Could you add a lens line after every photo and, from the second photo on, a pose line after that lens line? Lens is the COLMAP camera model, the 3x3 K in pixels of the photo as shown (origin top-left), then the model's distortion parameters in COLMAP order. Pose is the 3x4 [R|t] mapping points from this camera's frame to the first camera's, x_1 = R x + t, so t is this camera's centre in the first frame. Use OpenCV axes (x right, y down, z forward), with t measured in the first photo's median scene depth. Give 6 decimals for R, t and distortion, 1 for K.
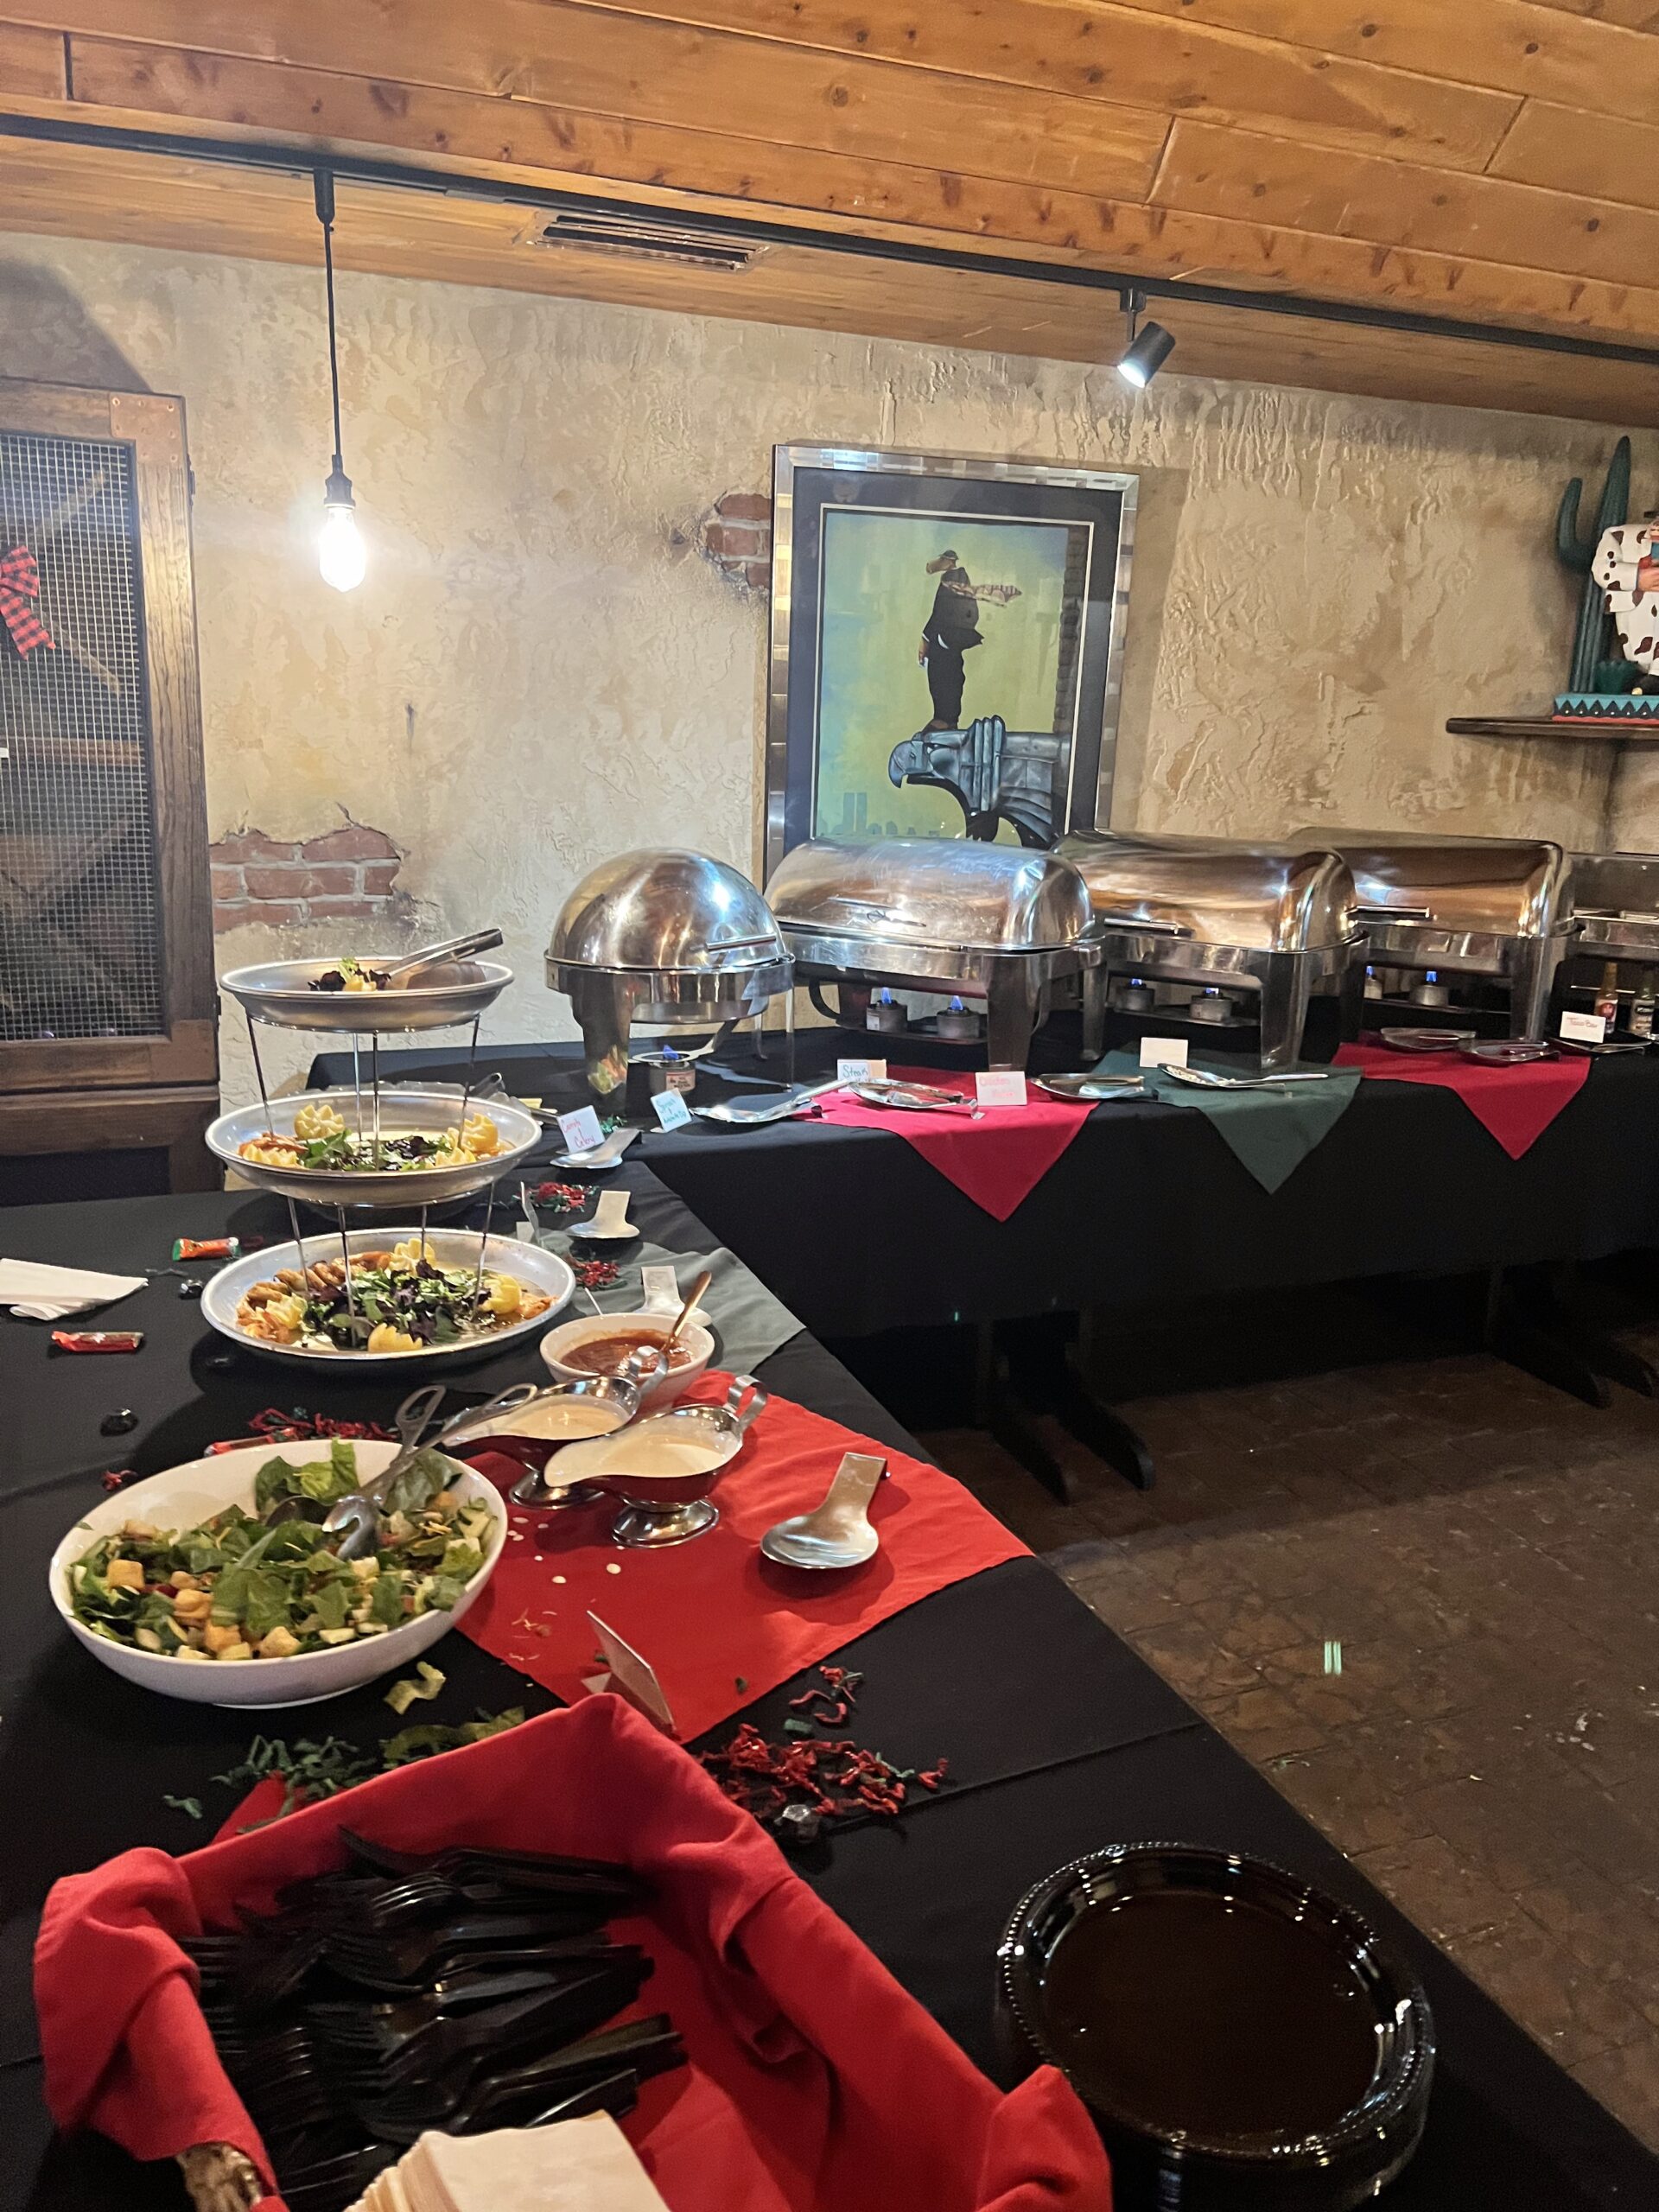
lens RADIAL K [[1648.5, 0, 765.0], [0, 1648.5, 1099.0], [0, 0, 1]] dist [0.071205, -0.100823]
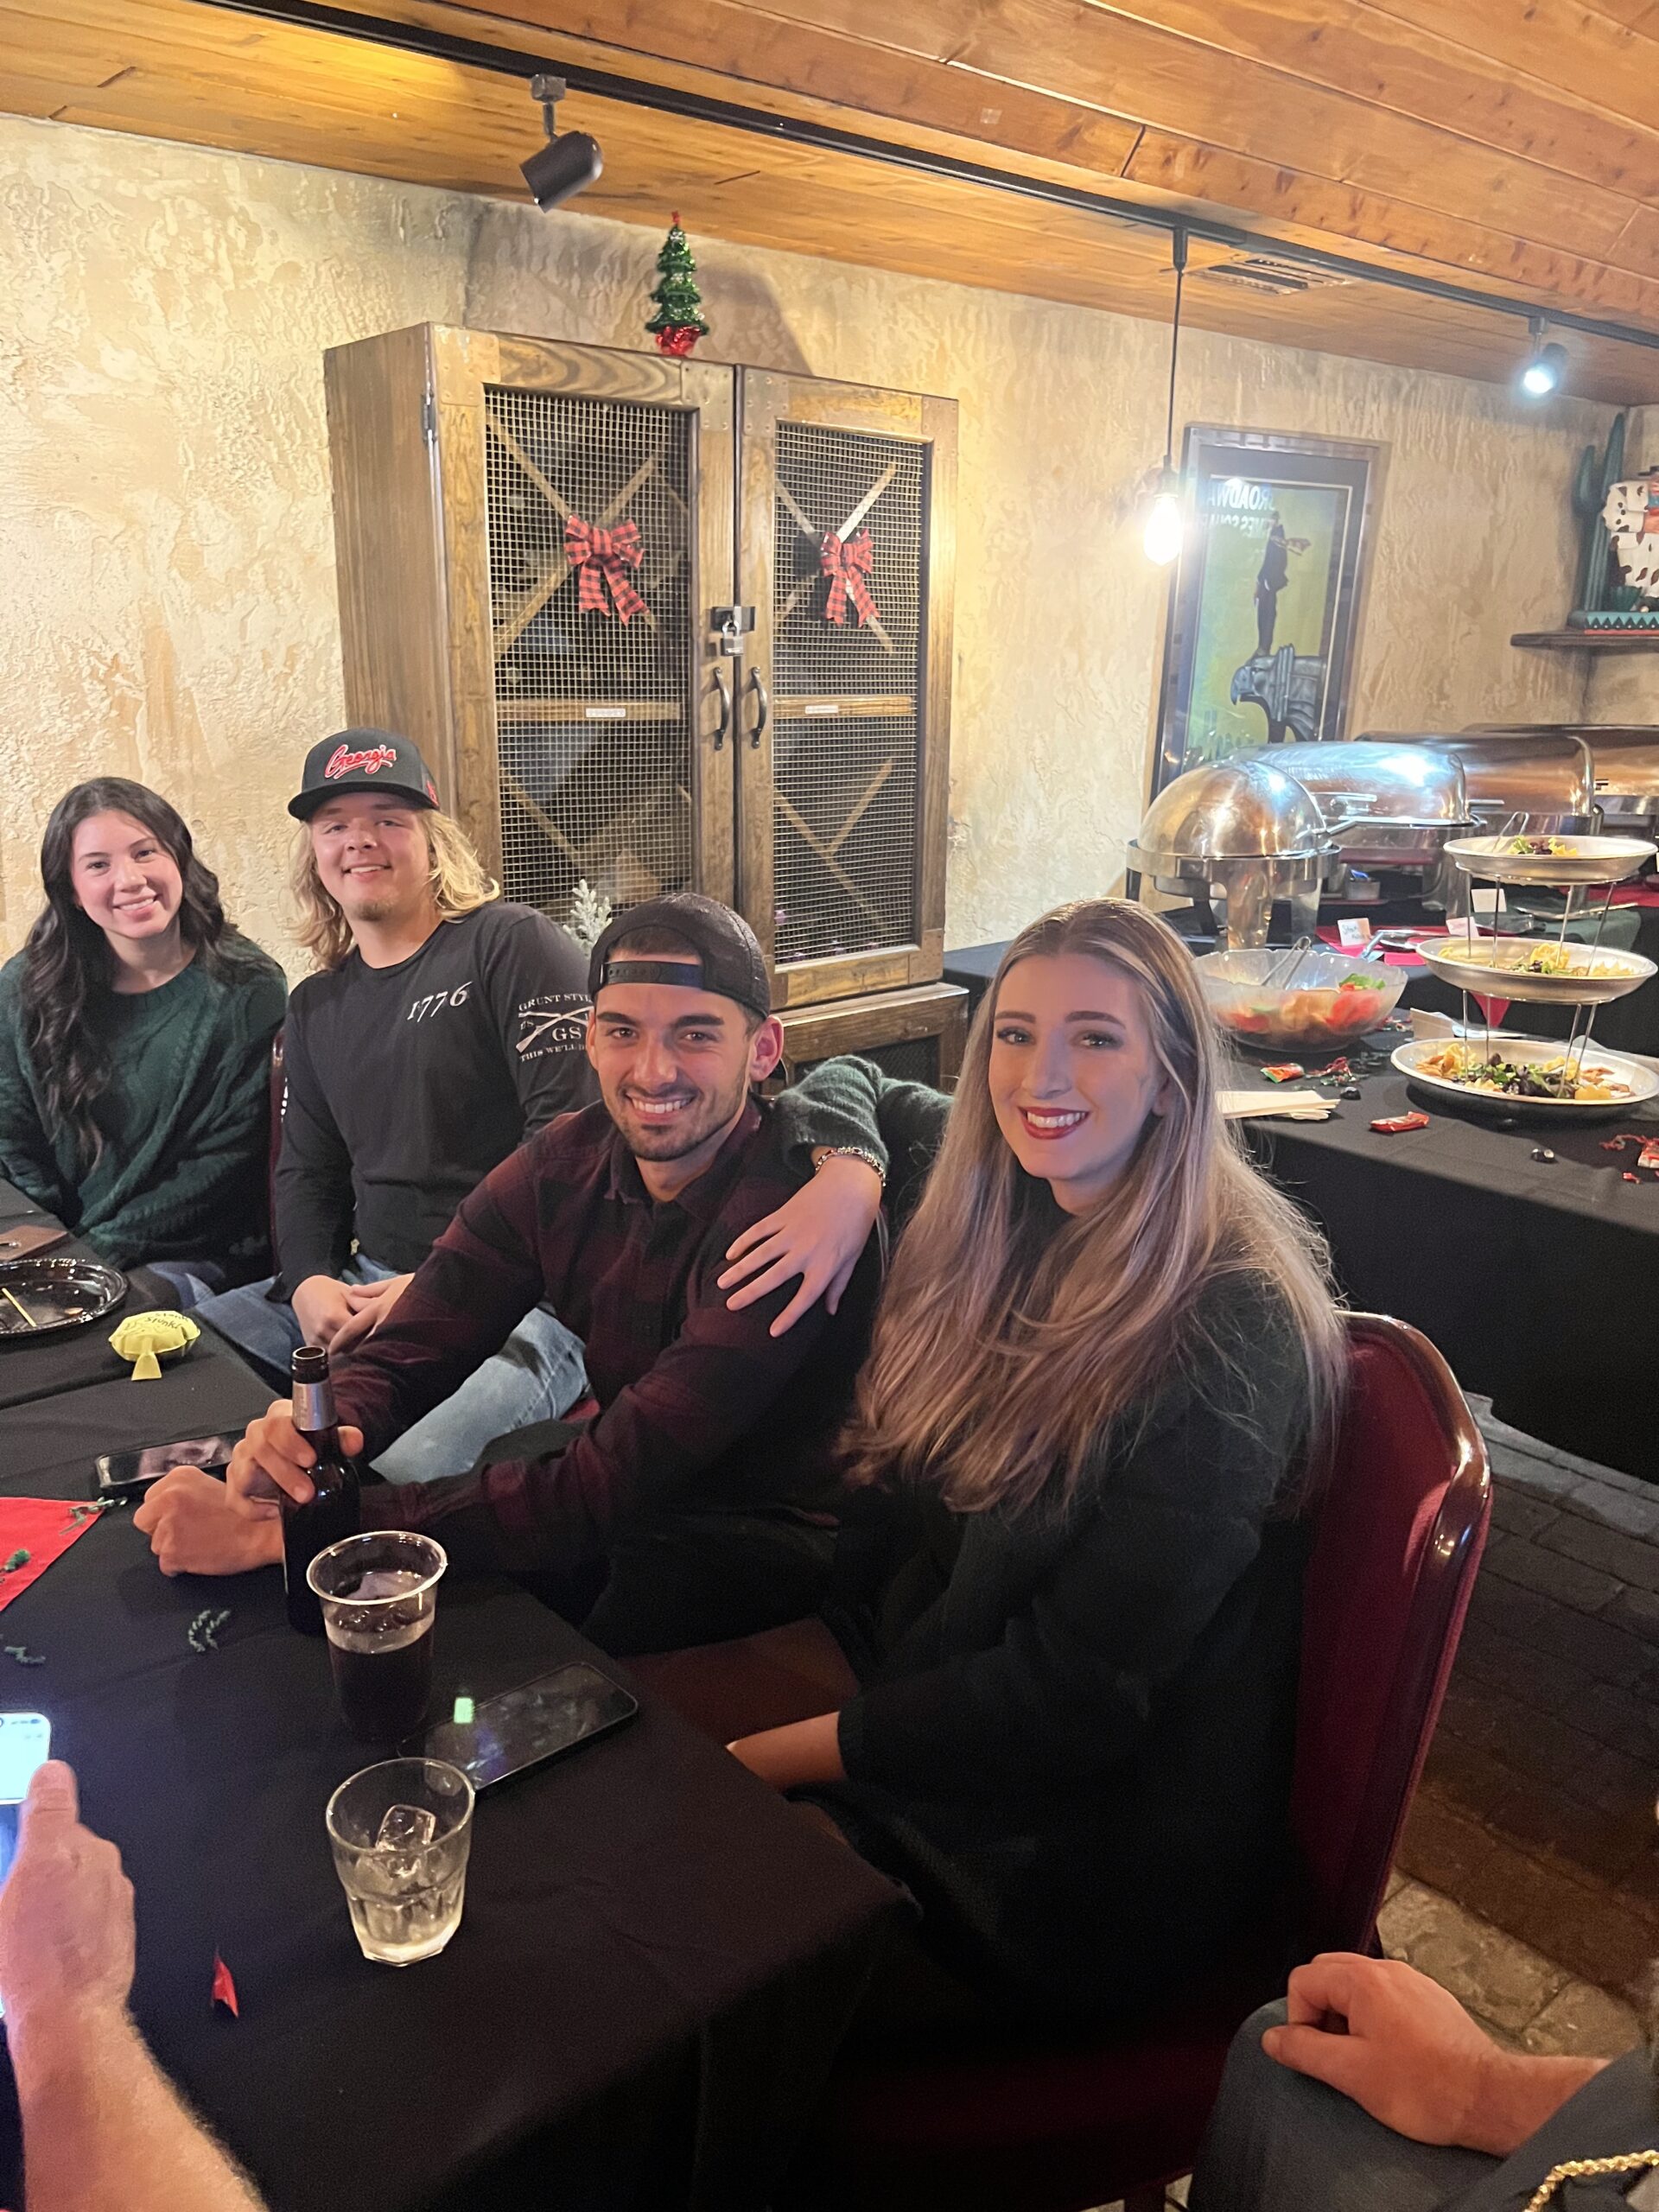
lens RADIAL K [[1648.3, 0, 829.5], [0, 1648.3, 1106.0], [0, 0, 1]] dist [0.046741, -0.045233]
pose [[0.946584, -0.116005, 0.300869, -0.604684], [0.100992, 0.992759, 0.065037, -0.003826], [-0.306235, -0.031178, 0.951445, -0.085631]]
